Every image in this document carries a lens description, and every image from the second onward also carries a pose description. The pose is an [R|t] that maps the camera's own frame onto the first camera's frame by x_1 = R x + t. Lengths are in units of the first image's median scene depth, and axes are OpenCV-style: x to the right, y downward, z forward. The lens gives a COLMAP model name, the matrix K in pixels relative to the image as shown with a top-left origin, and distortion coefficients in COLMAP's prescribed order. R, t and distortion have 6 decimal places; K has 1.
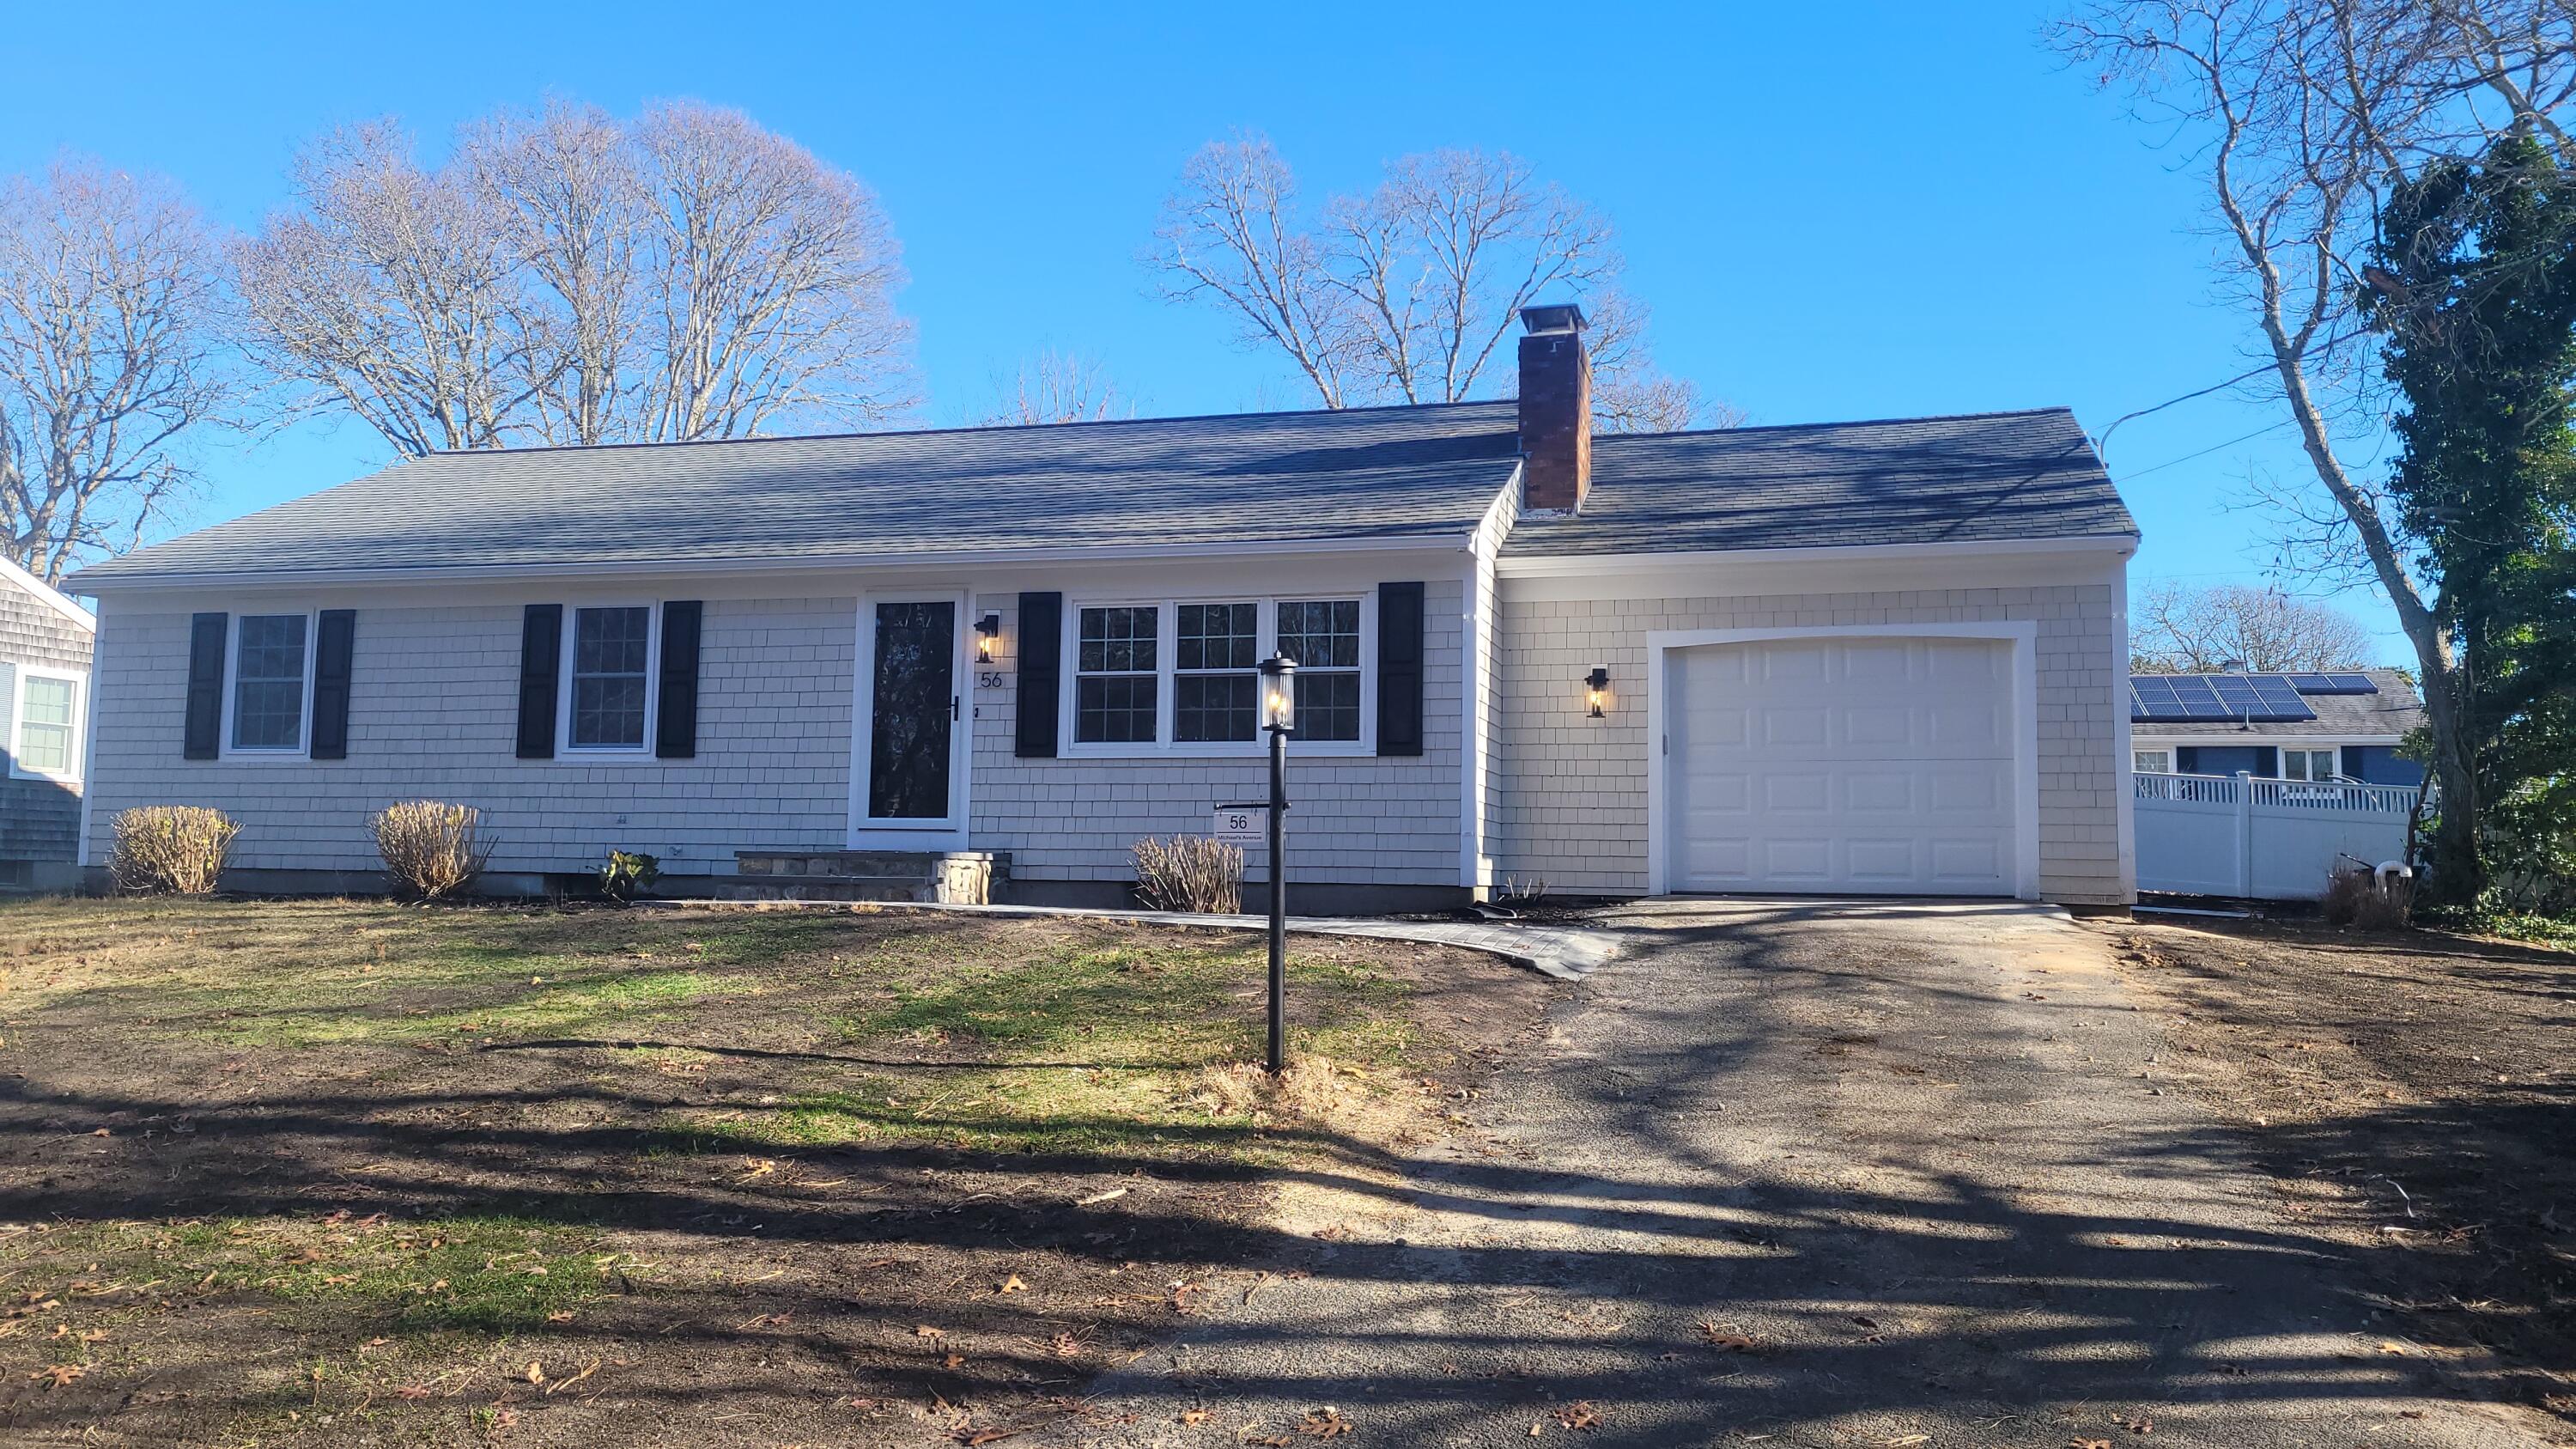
lens RADIAL K [[1895.9, 0, 1288.0], [0, 1895.9, 724.5], [0, 0, 1]] dist [0.017173, 0.000464]
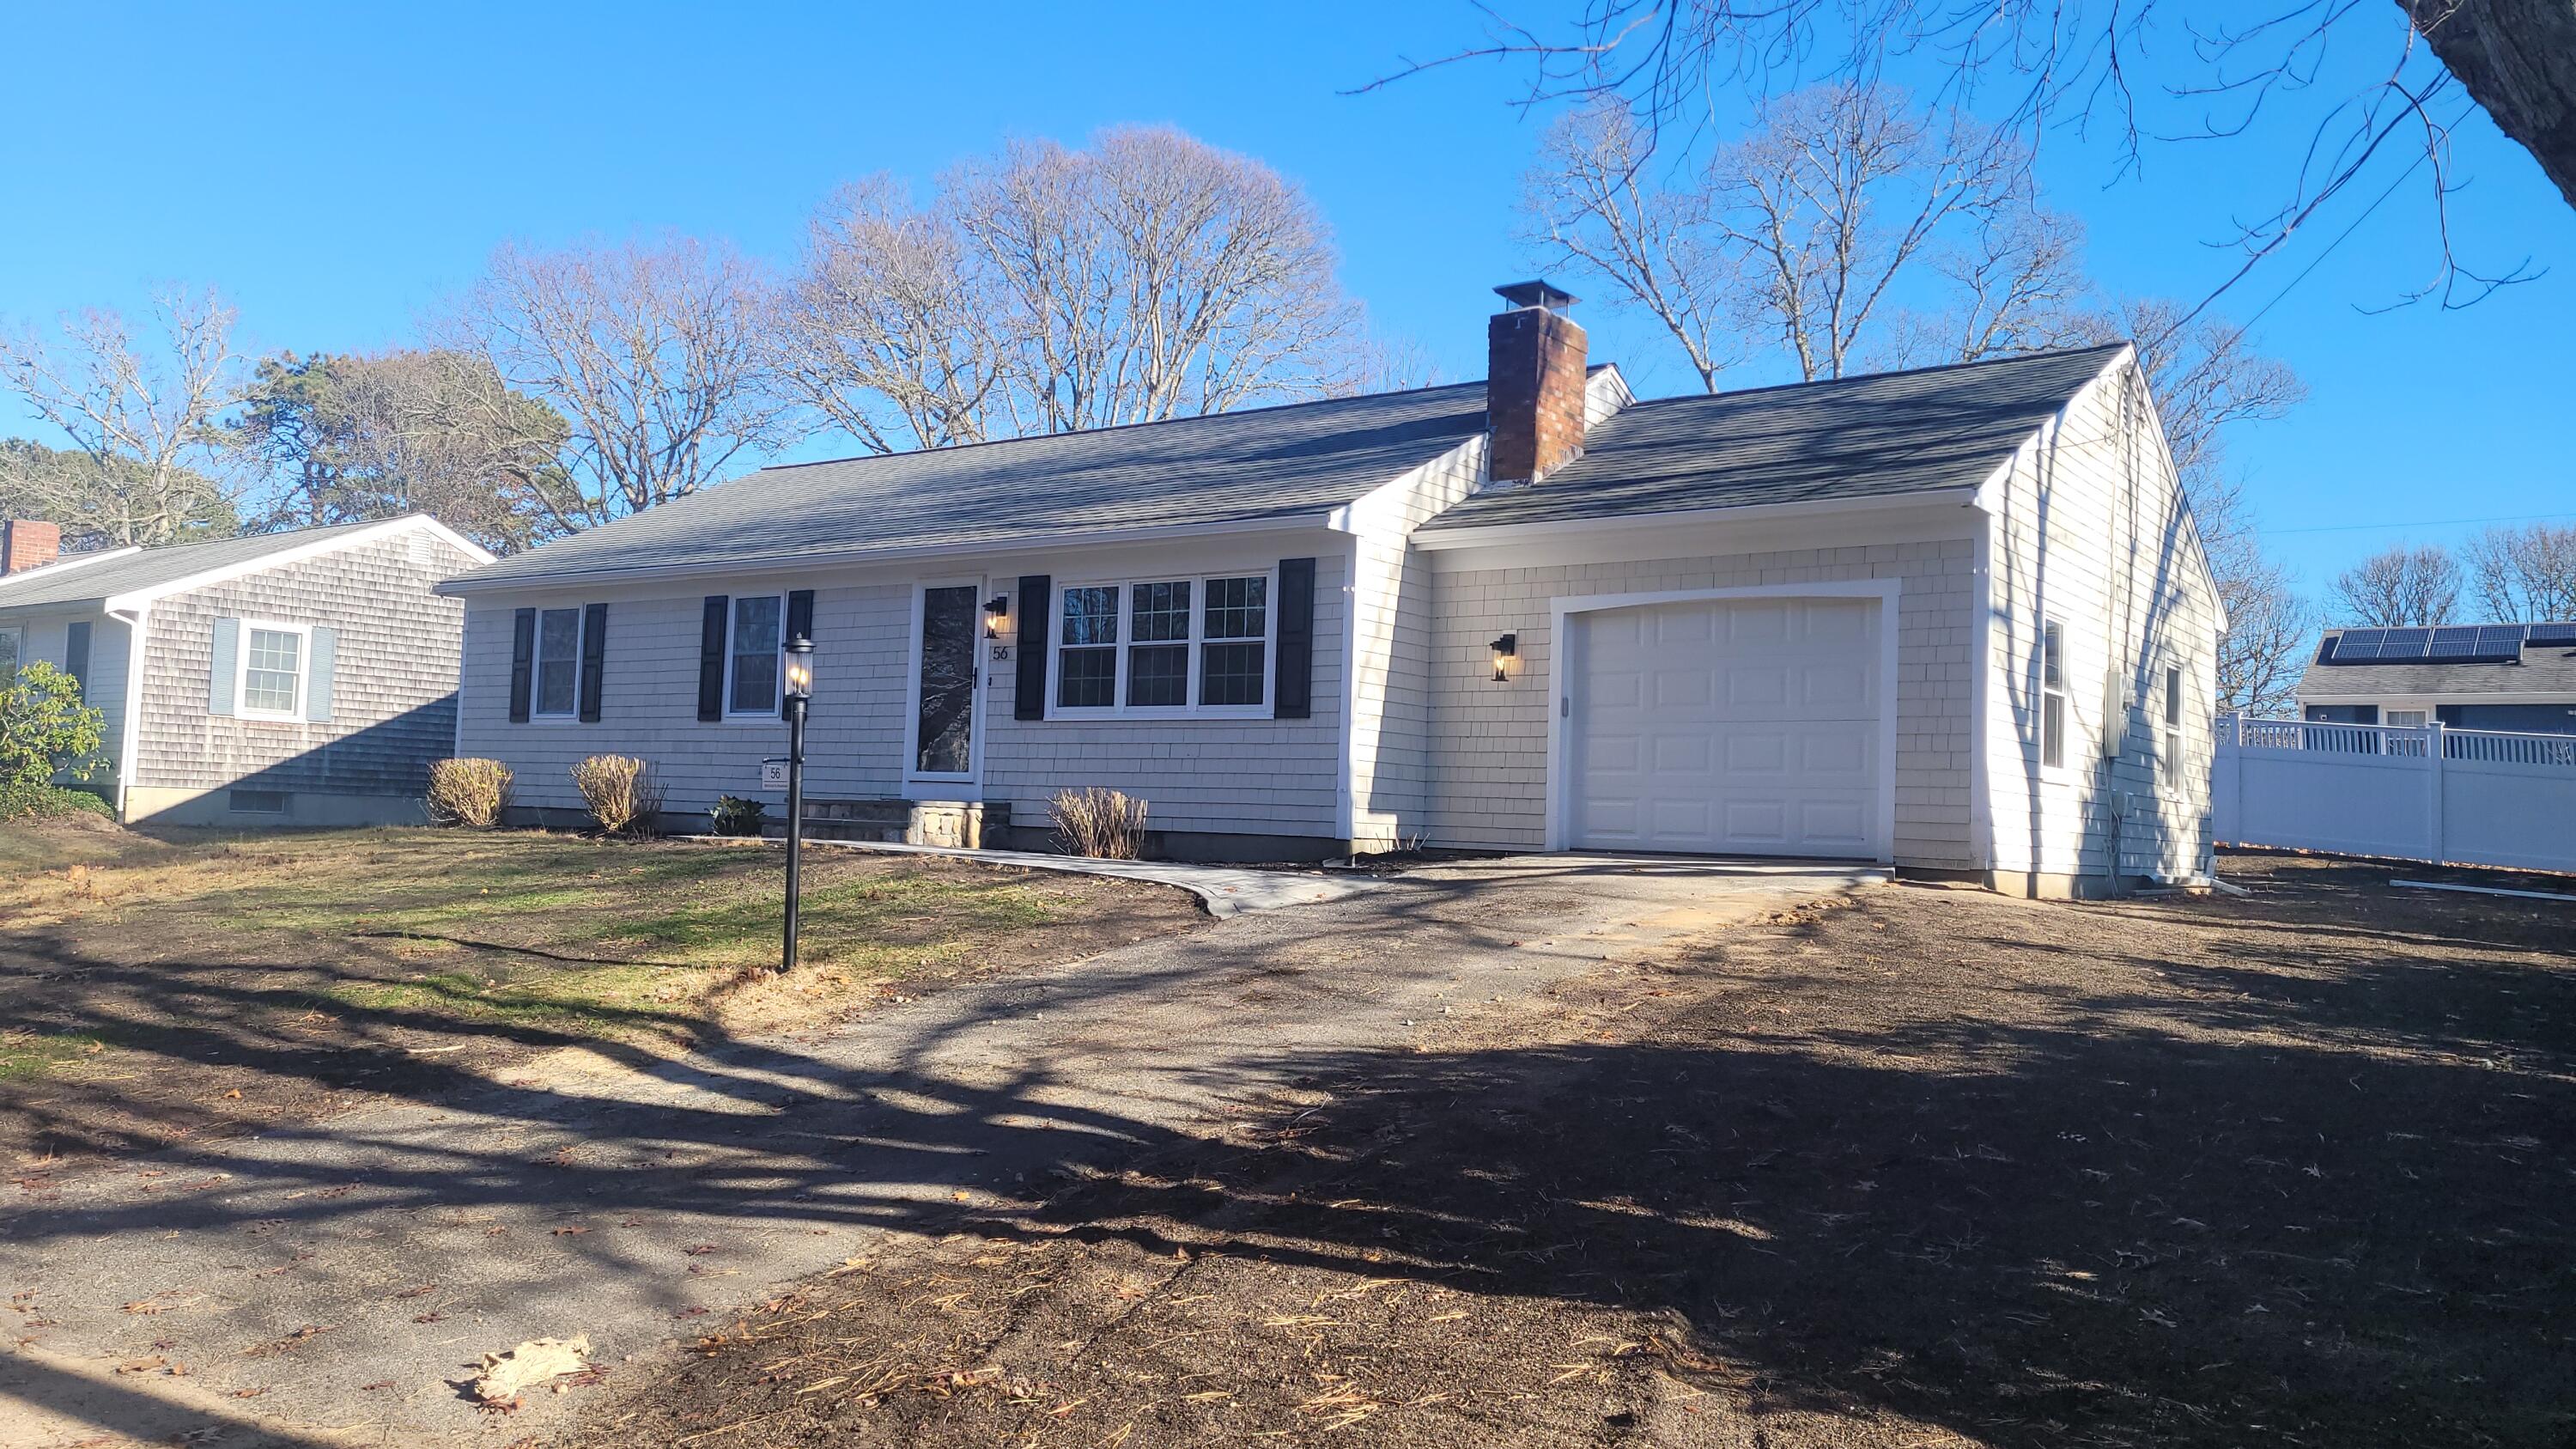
lens RADIAL K [[1895.9, 0, 1288.0], [0, 1895.9, 724.5], [0, 0, 1]] dist [0.017173, 0.000464]
pose [[0.937332, -0.001034, -0.348436, 0.414729], [0.008379, 0.999773, 0.019573, -0.001191], [0.348336, -0.021266, 0.937128, -0.023531]]
